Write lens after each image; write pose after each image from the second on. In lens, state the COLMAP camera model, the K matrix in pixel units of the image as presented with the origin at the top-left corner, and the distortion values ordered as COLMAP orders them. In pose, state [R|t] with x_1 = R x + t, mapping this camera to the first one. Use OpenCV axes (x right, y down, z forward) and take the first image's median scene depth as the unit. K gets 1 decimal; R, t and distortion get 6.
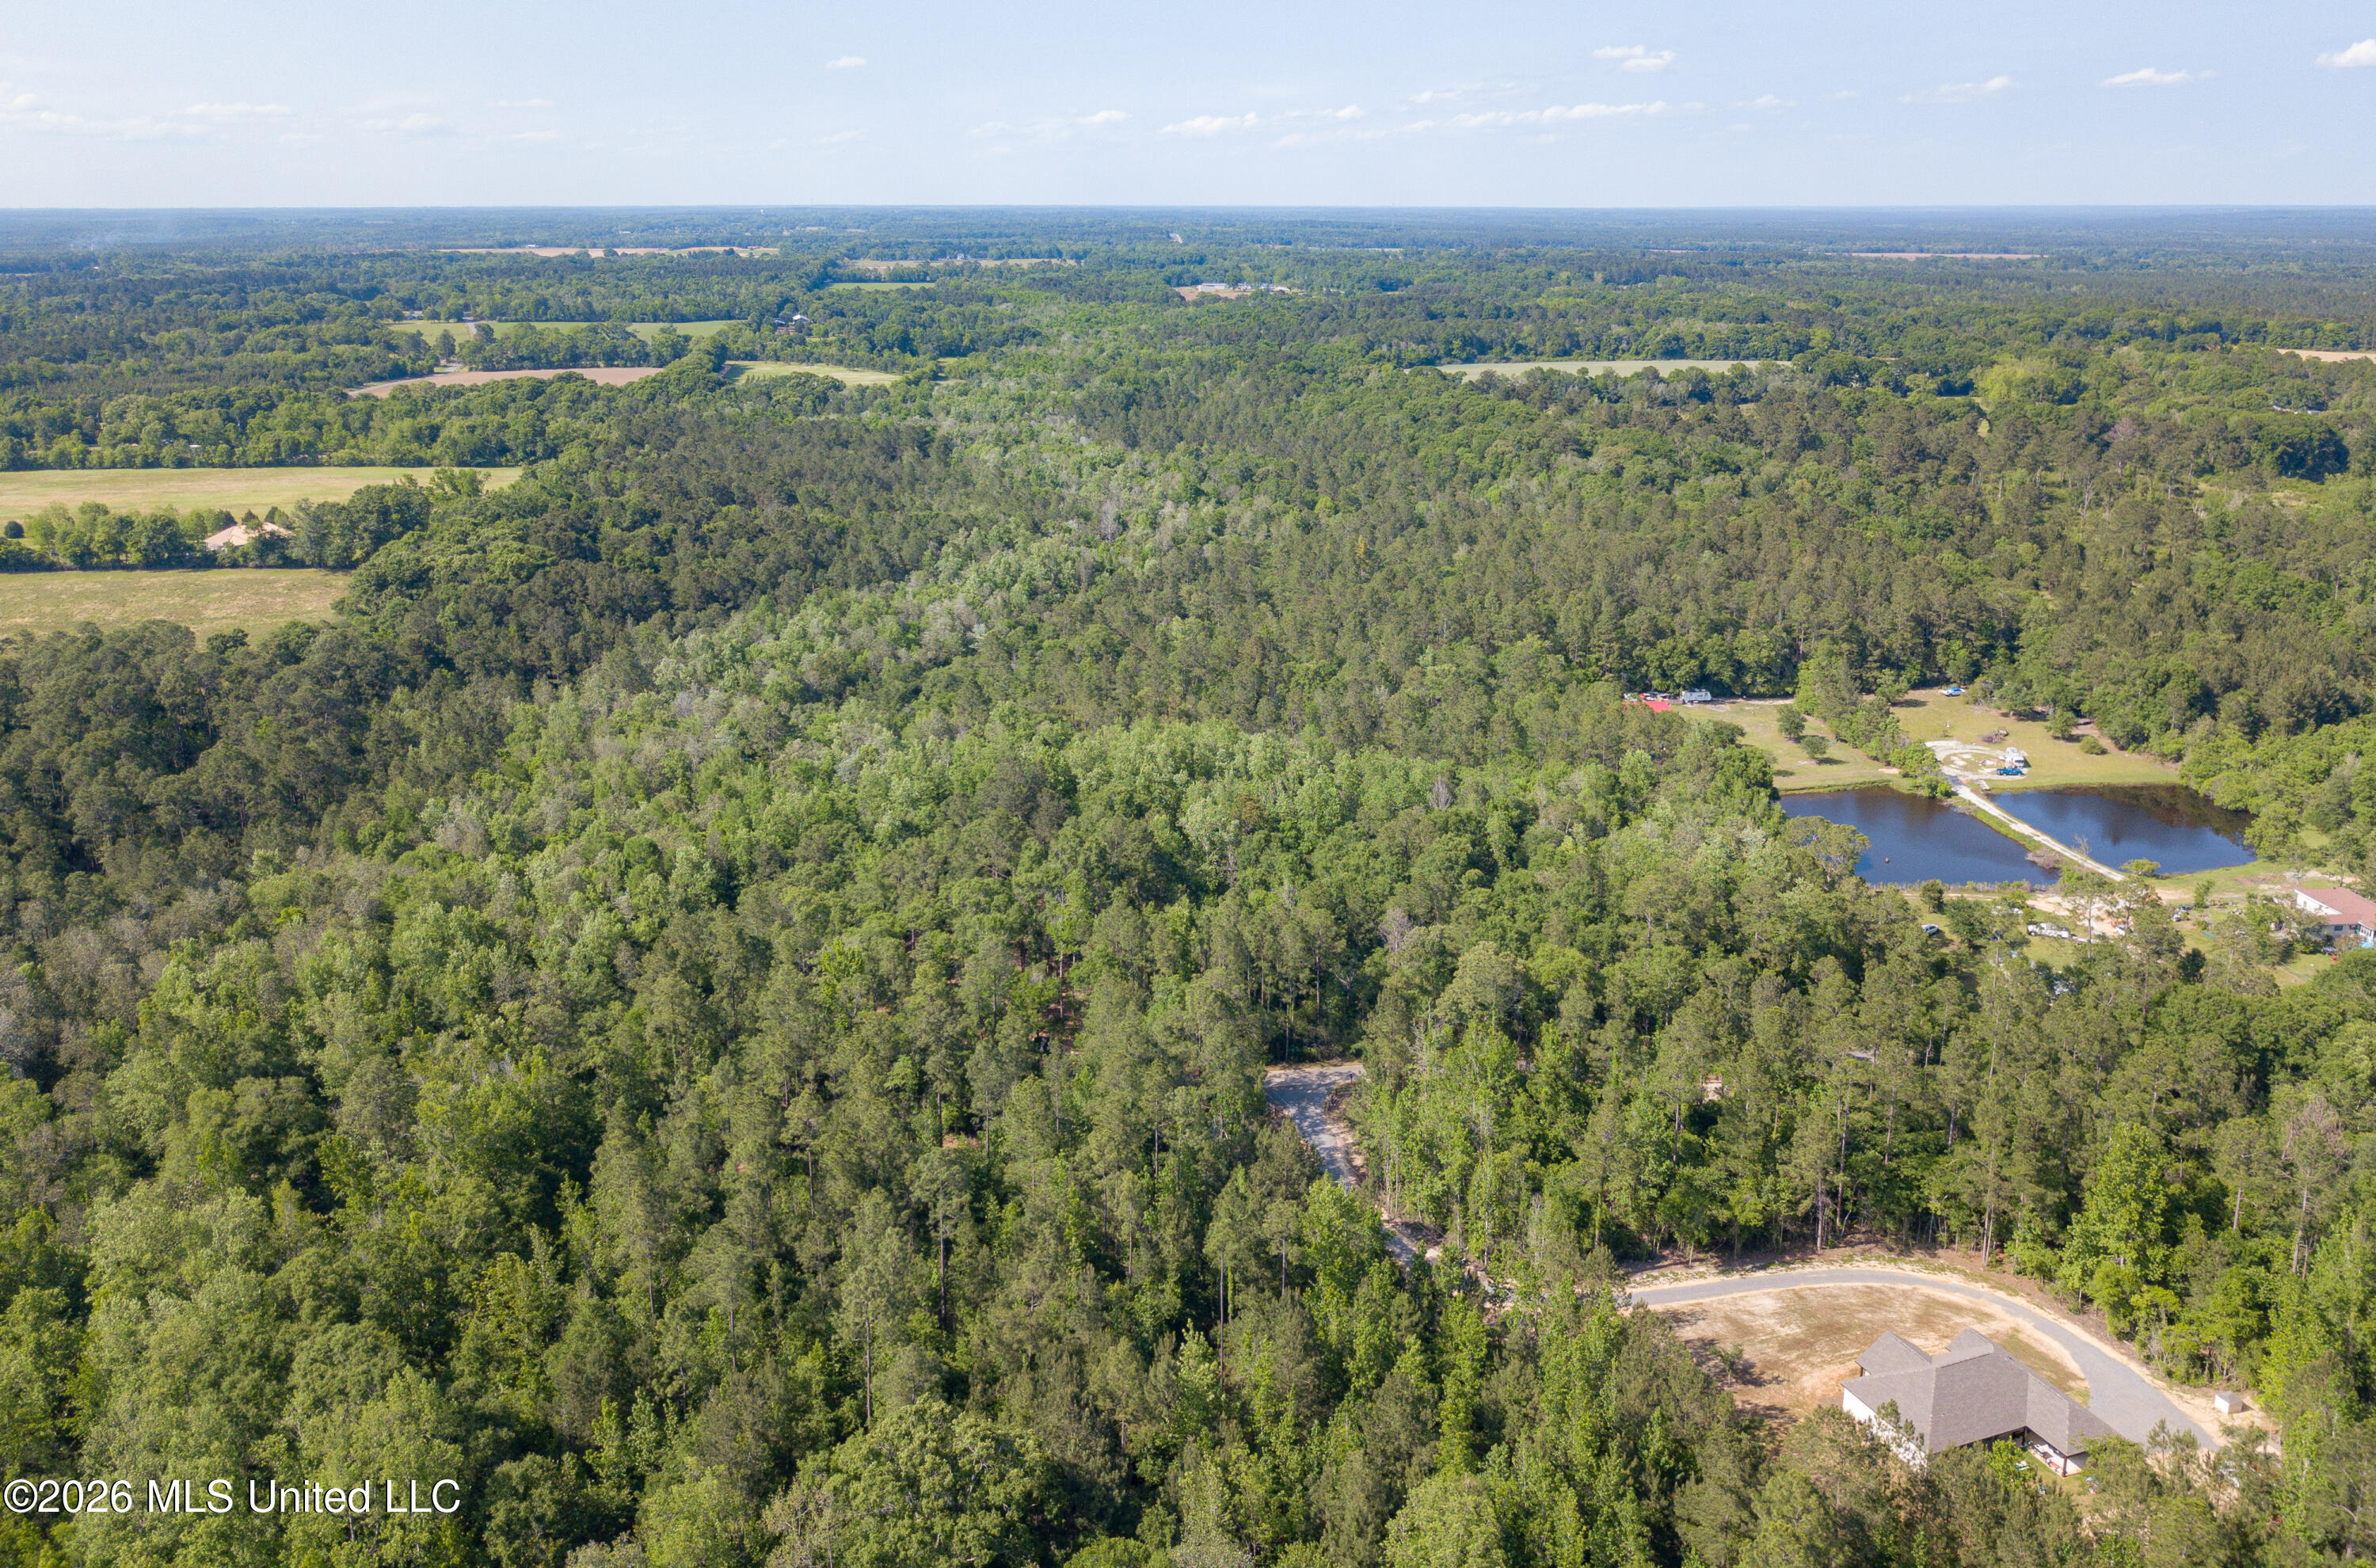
lens RADIAL K [[1754.5, 0, 1193.2], [0, 1754.5, 788.4], [0, 0, 1]] dist [0.007187, -0.017857]
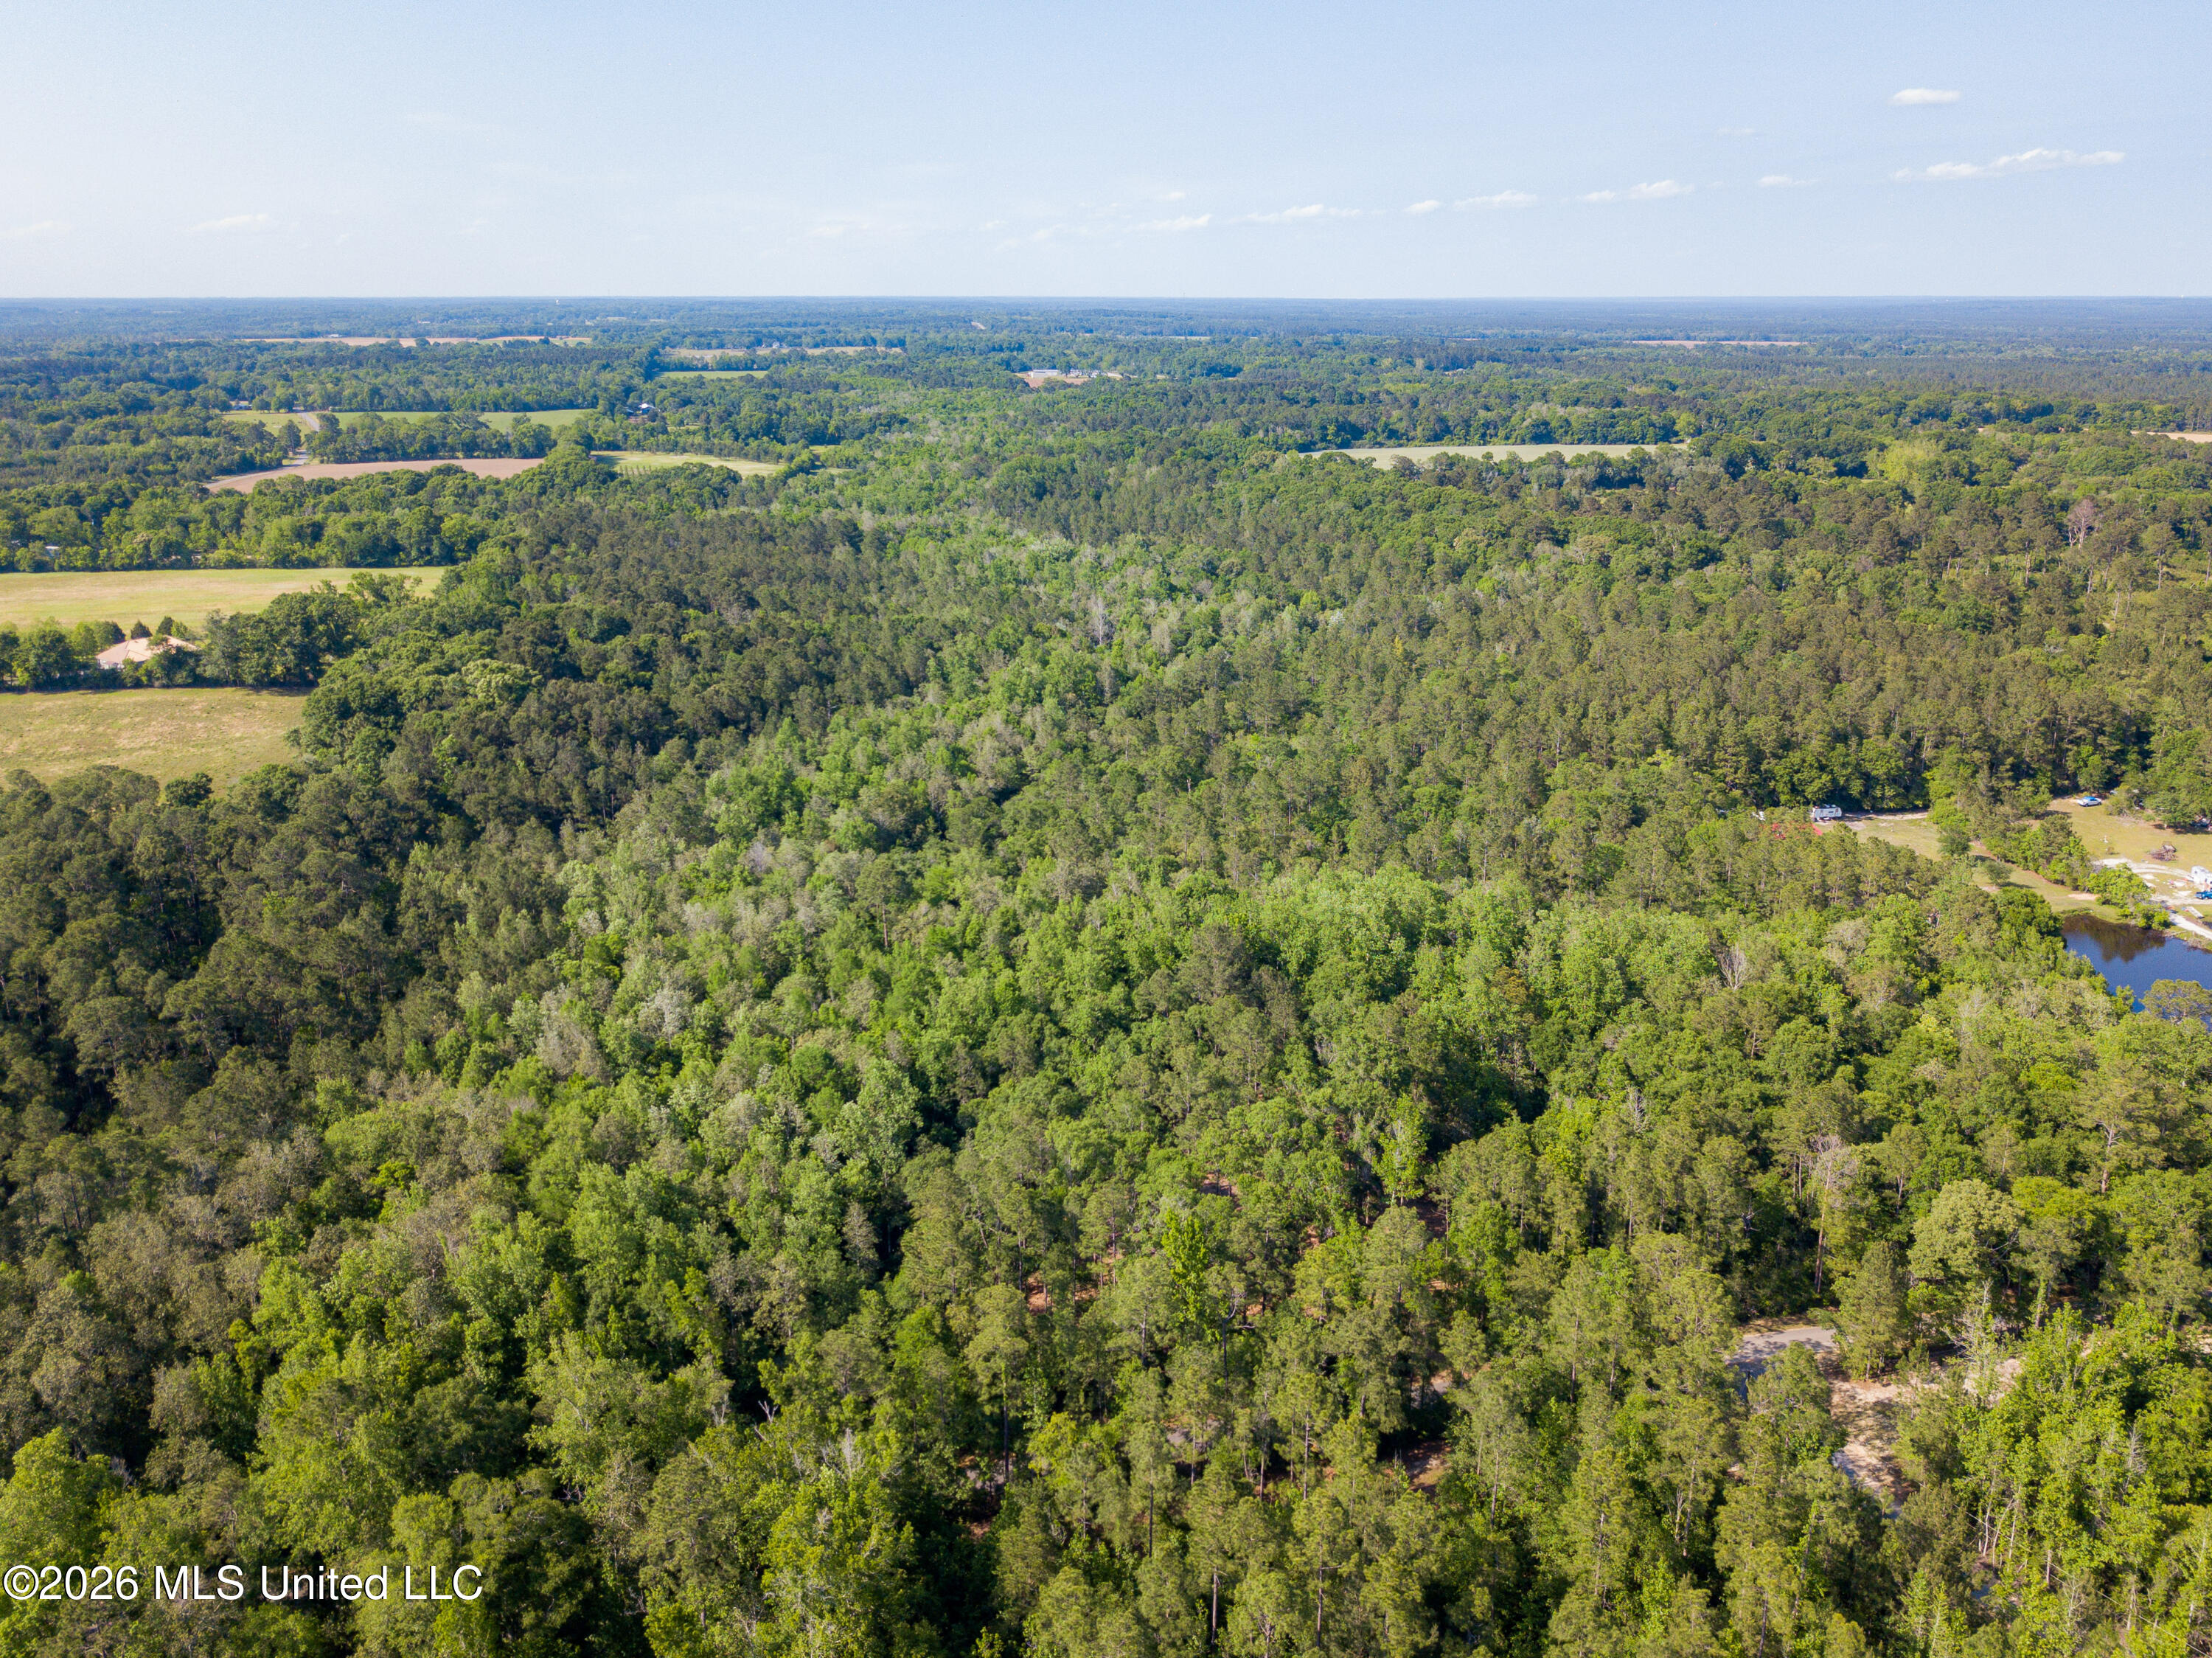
lens RADIAL K [[1697.1, 0, 1106.3], [0, 1697.1, 825.1], [0, 0, 1]] dist [-0.007759, 0.012563]
pose [[0.997243, -0.021717, 0.070960, -0.084410], [0.023012, 0.999582, -0.017494, -0.021222], [-0.070550, 0.019079, 0.997326, 0.075266]]
